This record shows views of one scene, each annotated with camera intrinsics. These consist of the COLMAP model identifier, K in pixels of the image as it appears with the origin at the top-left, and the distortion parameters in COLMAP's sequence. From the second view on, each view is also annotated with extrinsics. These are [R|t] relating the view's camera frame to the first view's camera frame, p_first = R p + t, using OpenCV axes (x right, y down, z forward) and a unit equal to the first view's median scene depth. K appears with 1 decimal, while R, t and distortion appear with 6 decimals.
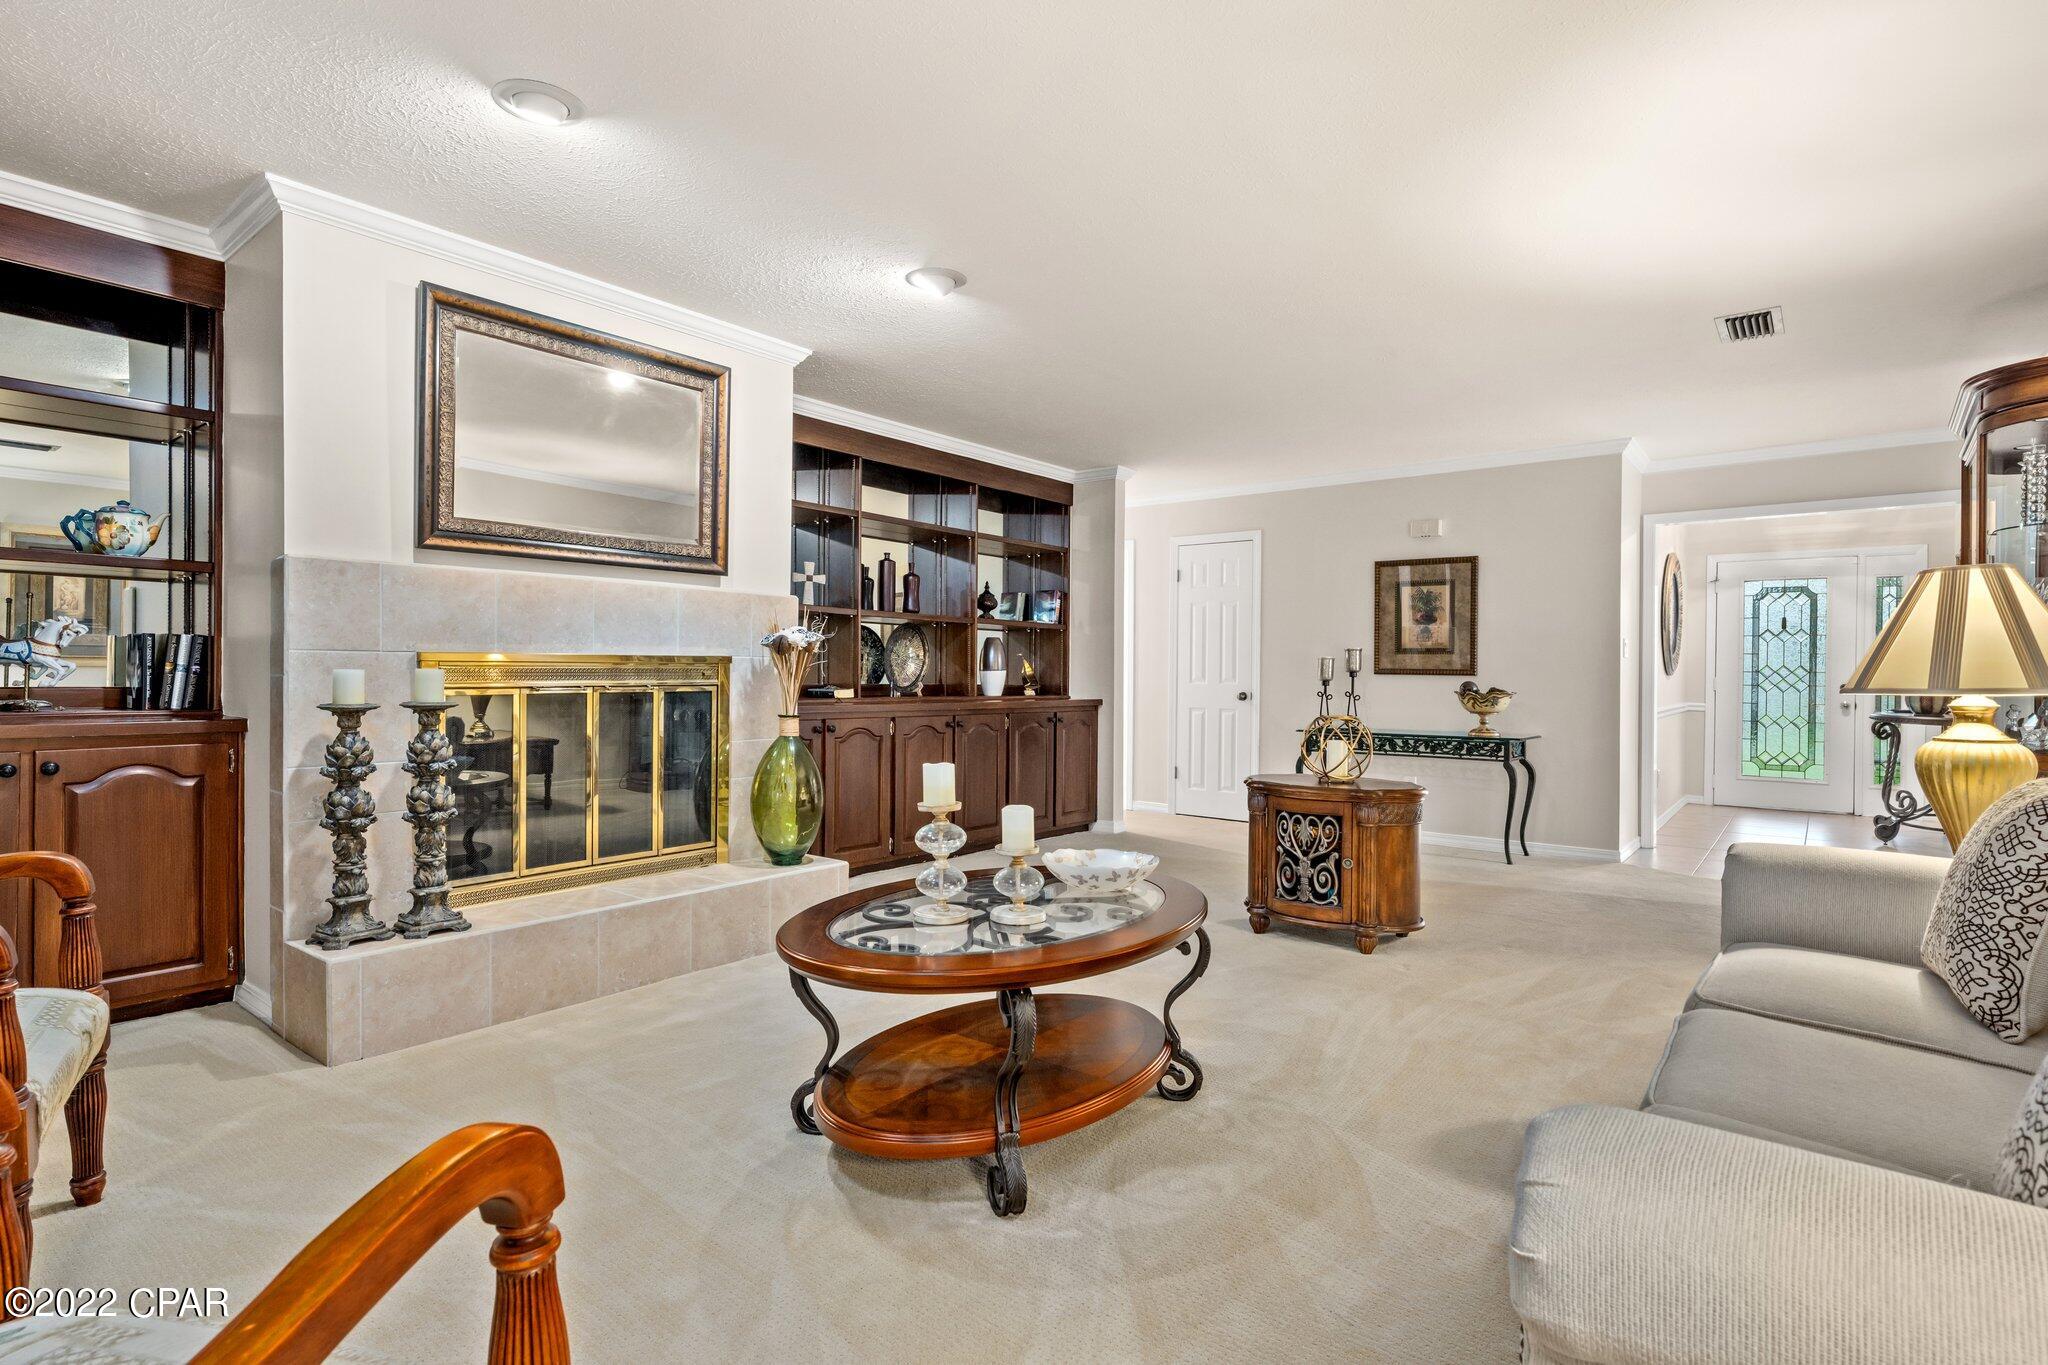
lens RADIAL K [[1030.2, 0, 1020.7], [0, 1030.2, 676.4], [0, 0, 1]] dist [0.002499, -0.001094]
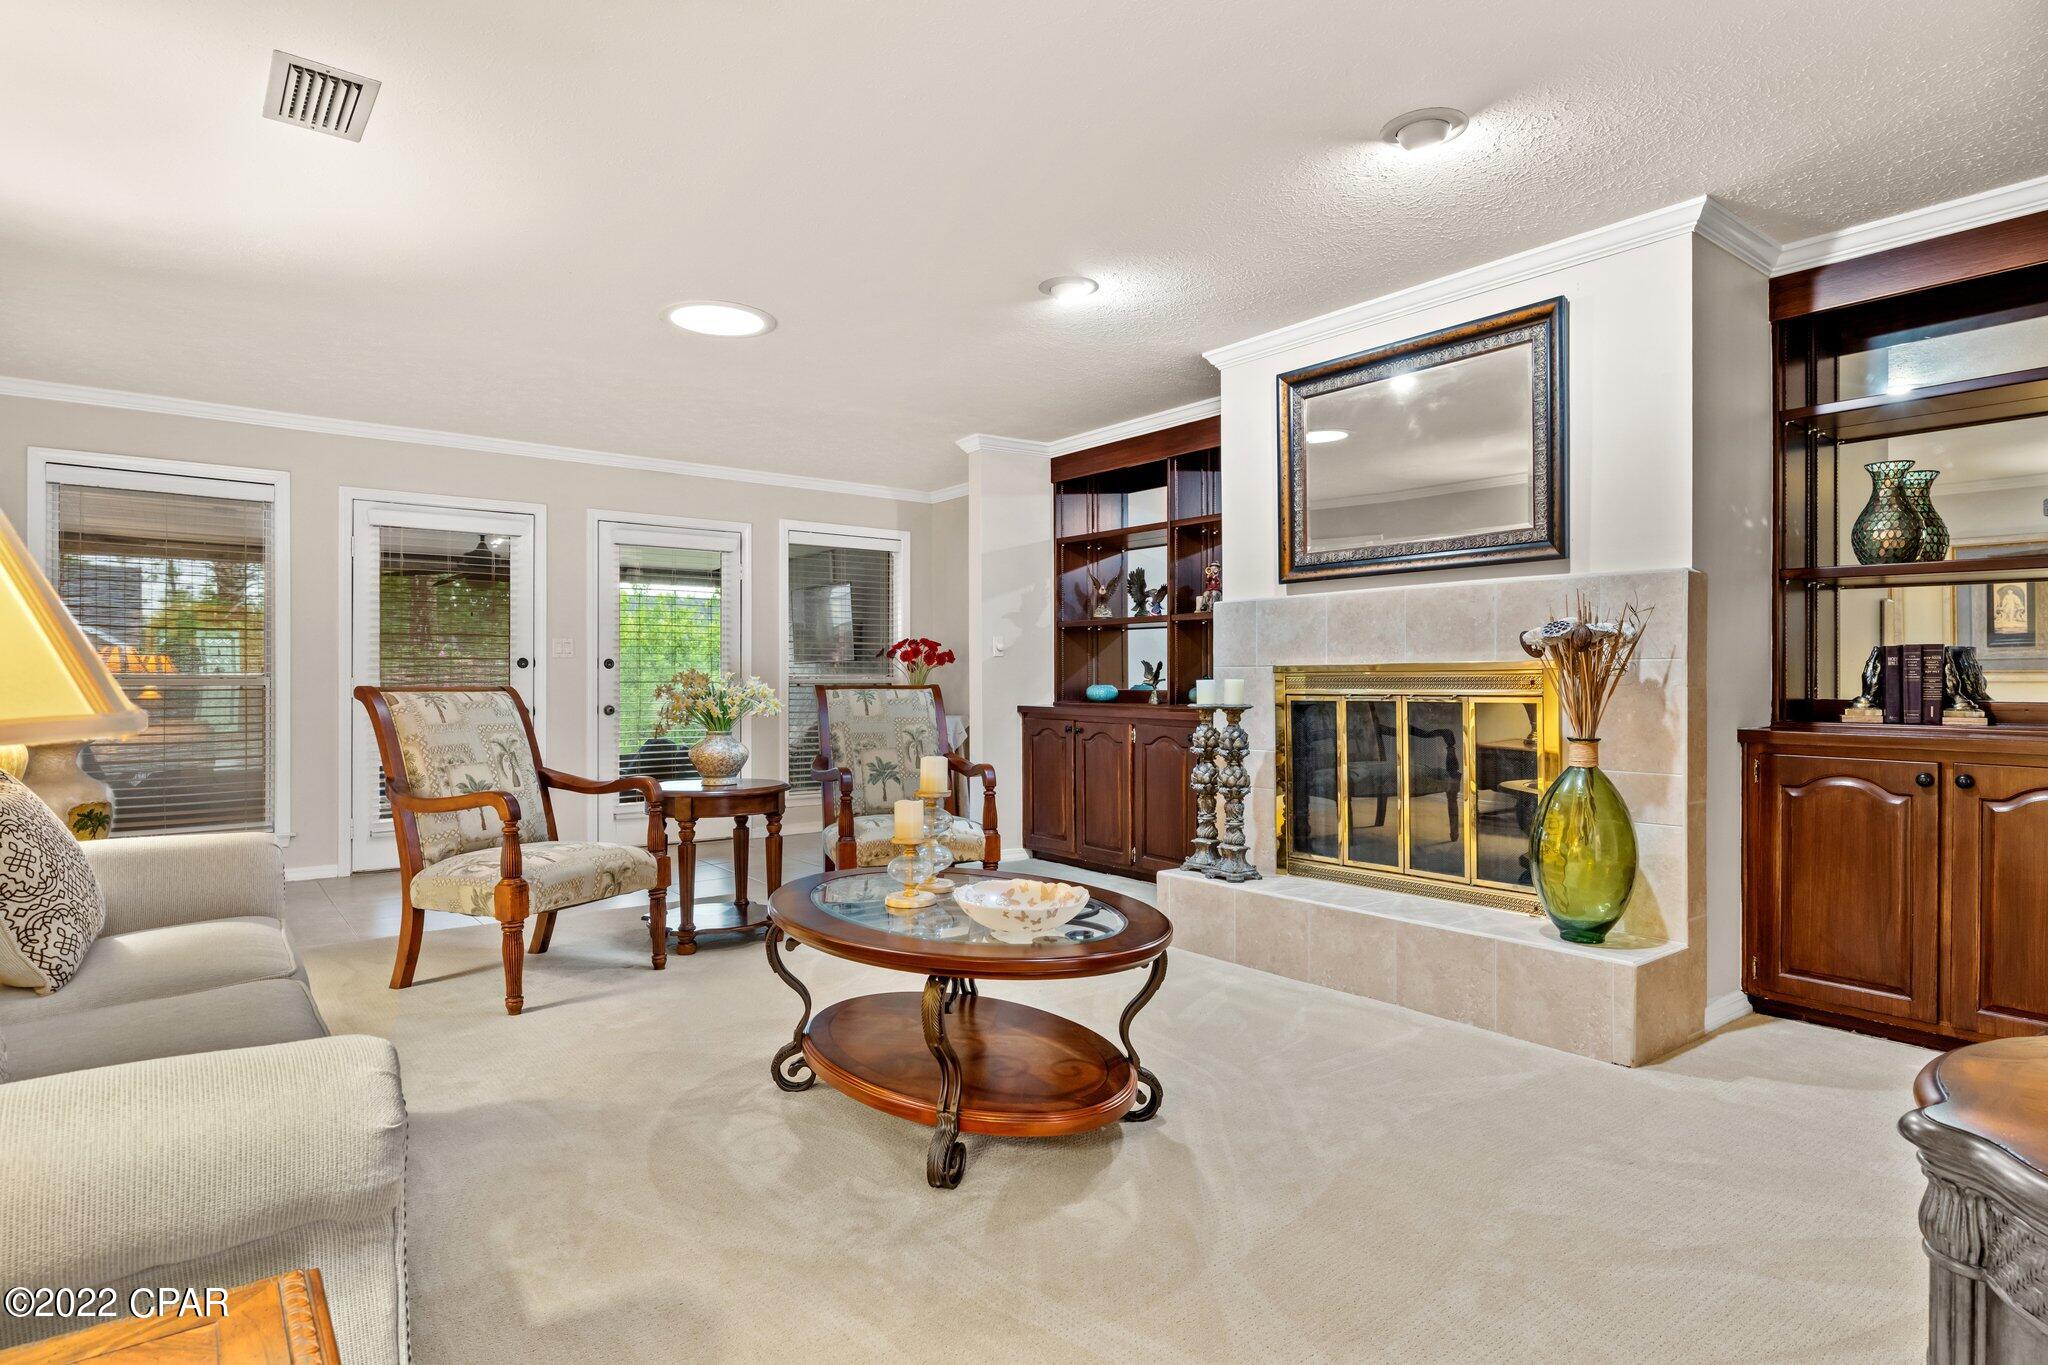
lens RADIAL K [[1102.2, 0, 1029.4], [0, 1102.2, 672.4], [0, 0, 1]] dist [0.001921, 0.001254]
pose [[-0.243741, -0.007602, -0.969811, 0.792068], [0.000336, 0.999969, -0.007923, -0.004364], [0.969840, -0.002256, -0.243731, 1.004736]]
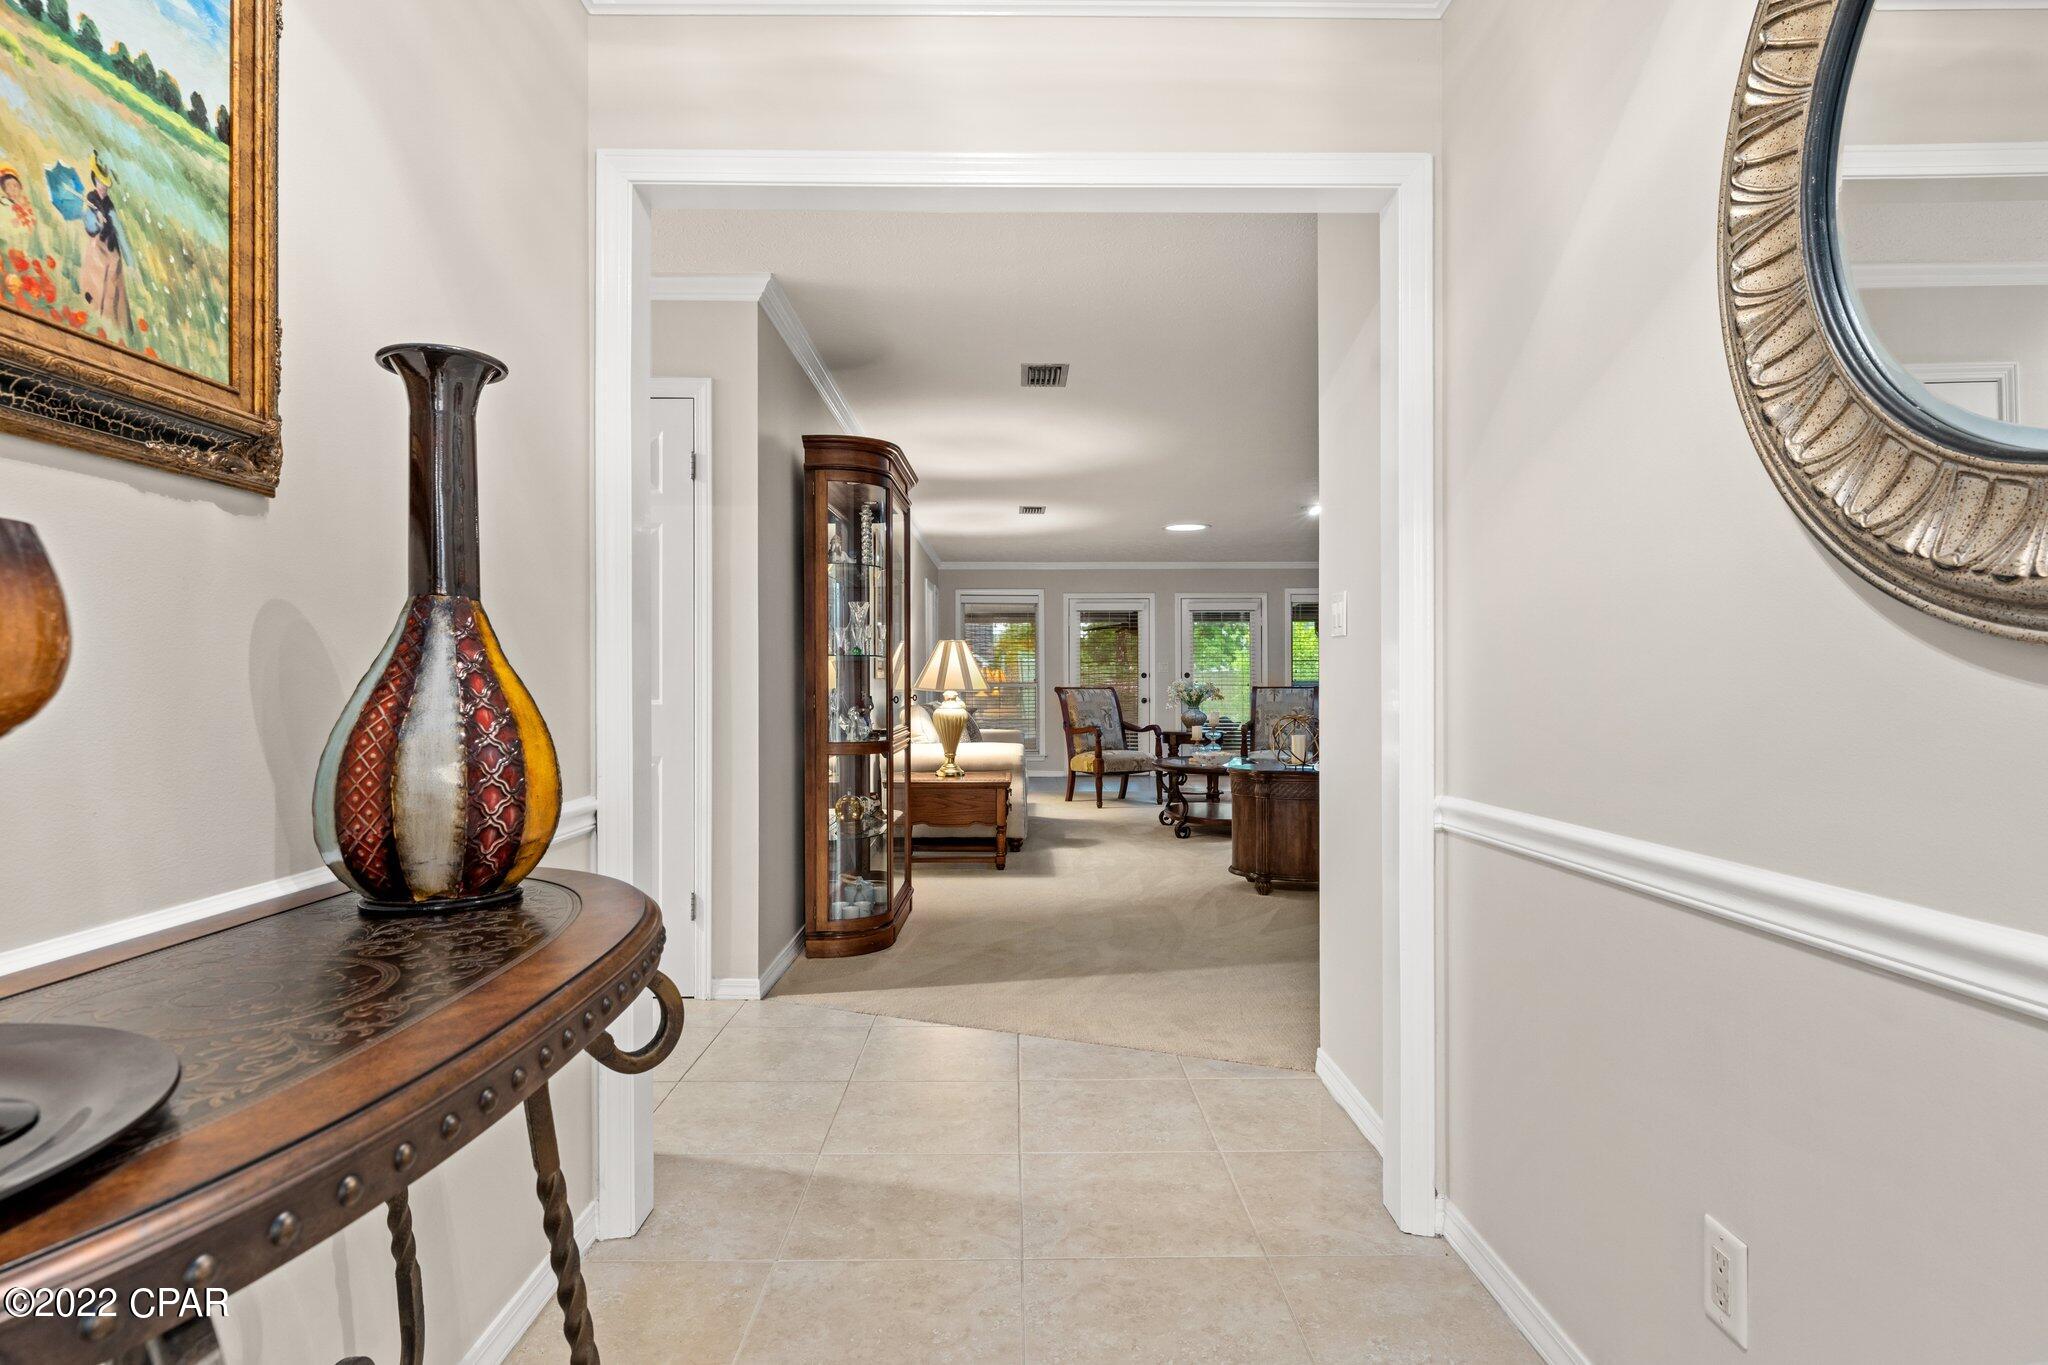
lens RADIAL K [[1102.2, 0, 1022.1], [0, 1102.2, 680.0], [0, 0, 1]] dist [0.001921, 0.001254]
pose [[-0.780120, -0.002844, -0.625623, 1.342095], [0.000690, 0.999985, -0.005405, -0.002742], [0.625629, -0.004648, -0.780107, 1.730074]]
